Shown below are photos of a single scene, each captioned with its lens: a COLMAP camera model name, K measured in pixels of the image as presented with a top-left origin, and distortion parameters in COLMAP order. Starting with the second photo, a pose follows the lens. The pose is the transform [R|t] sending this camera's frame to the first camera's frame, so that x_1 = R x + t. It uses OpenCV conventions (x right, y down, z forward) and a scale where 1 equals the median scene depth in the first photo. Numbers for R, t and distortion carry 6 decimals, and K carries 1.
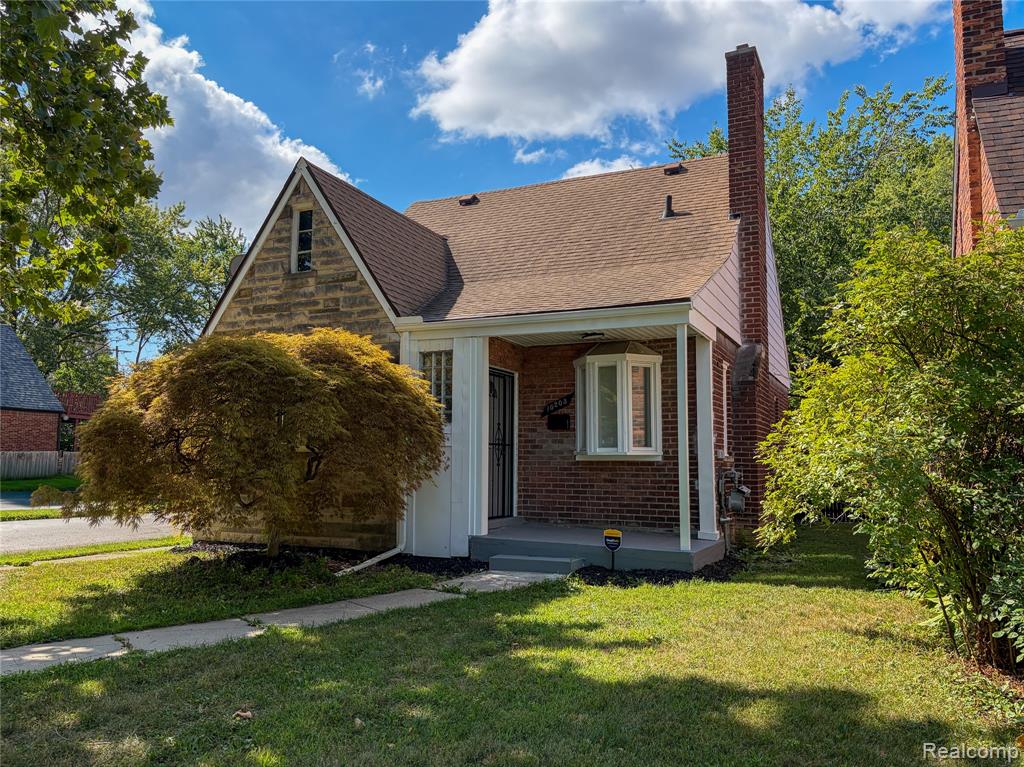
lens RADIAL K [[785.0, 0, 511.1], [0, 785.0, 383.6], [0, 0, 1]] dist [0.032715, -0.025401]
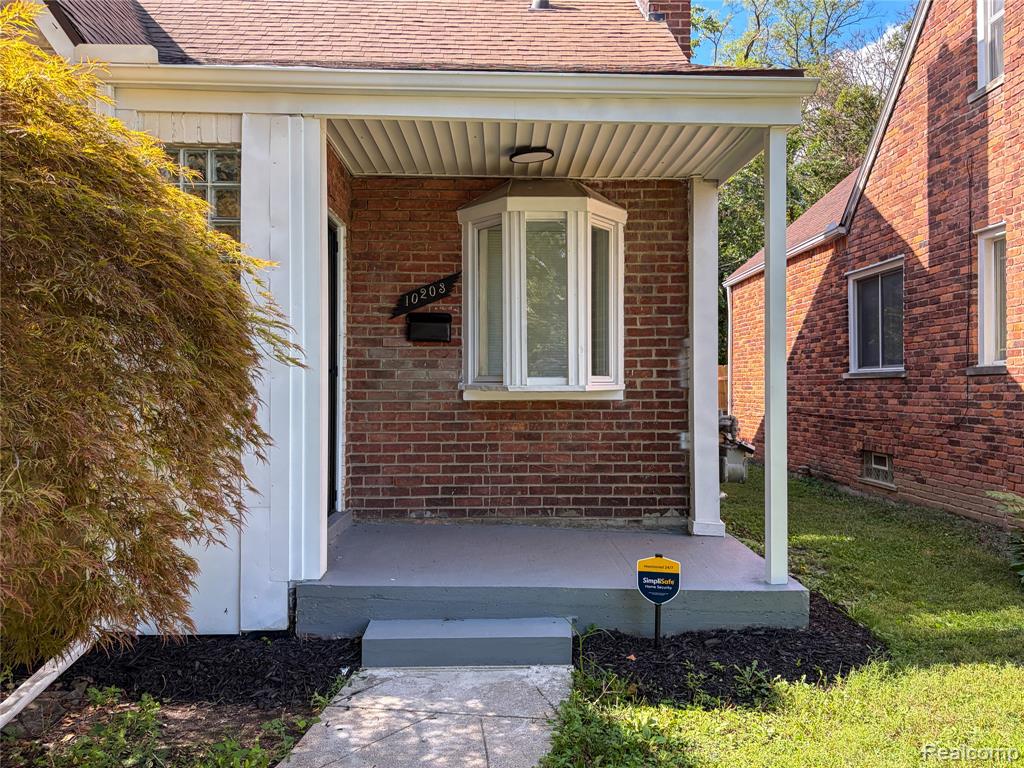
lens RADIAL K [[785.0, 0, 532.2], [0, 785.0, 384.4], [0, 0, 1]] dist [0.032715, -0.025401]
pose [[0.890193, -0.005684, 0.455549, -0.118881], [-0.040625, 0.994948, 0.091800, 0.036604], [-0.453770, -0.100226, 0.885465, 0.510831]]
